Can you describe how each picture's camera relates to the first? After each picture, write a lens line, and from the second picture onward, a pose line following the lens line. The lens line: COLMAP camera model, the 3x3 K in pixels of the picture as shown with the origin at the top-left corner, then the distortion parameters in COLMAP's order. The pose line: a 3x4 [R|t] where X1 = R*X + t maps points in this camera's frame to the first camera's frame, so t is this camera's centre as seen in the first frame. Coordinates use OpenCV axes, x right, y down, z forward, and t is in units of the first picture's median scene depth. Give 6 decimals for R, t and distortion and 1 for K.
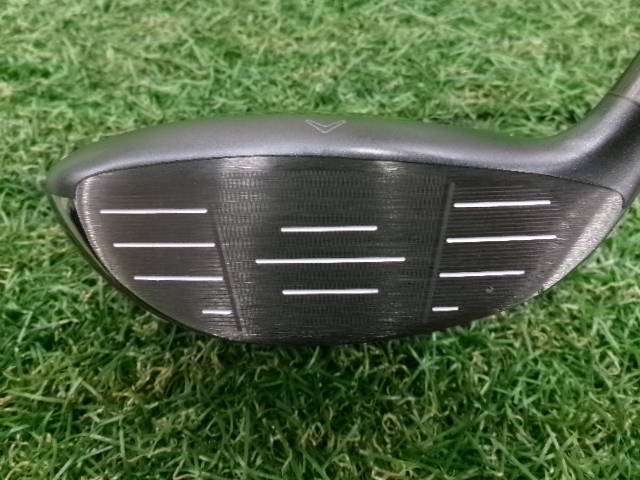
lens RADIAL K [[514.7, 0, 324.7], [0, 514.7, 242.4], [0, 0, 1]] dist [0.005801, -0.007606]
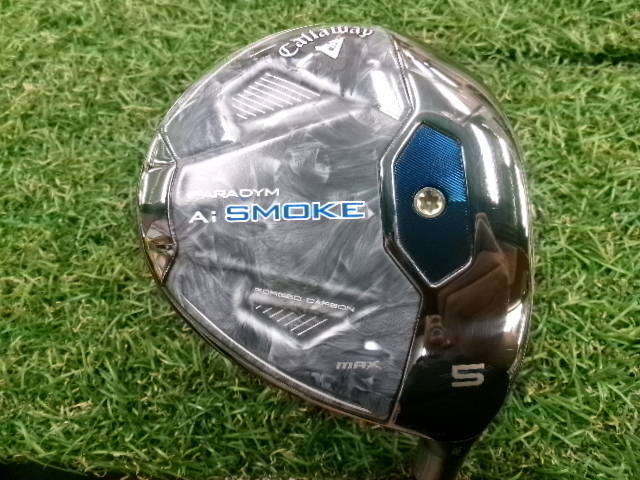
lens RADIAL K [[514.7, 0, 321.8], [0, 514.7, 241.2], [0, 0, 1]] dist [0.005801, -0.007606]
pose [[0.995094, 0.019426, -0.097012, 0.176397], [0.001080, 0.978344, 0.206981, -0.075912], [0.098932, -0.206070, 0.973523, -0.263334]]
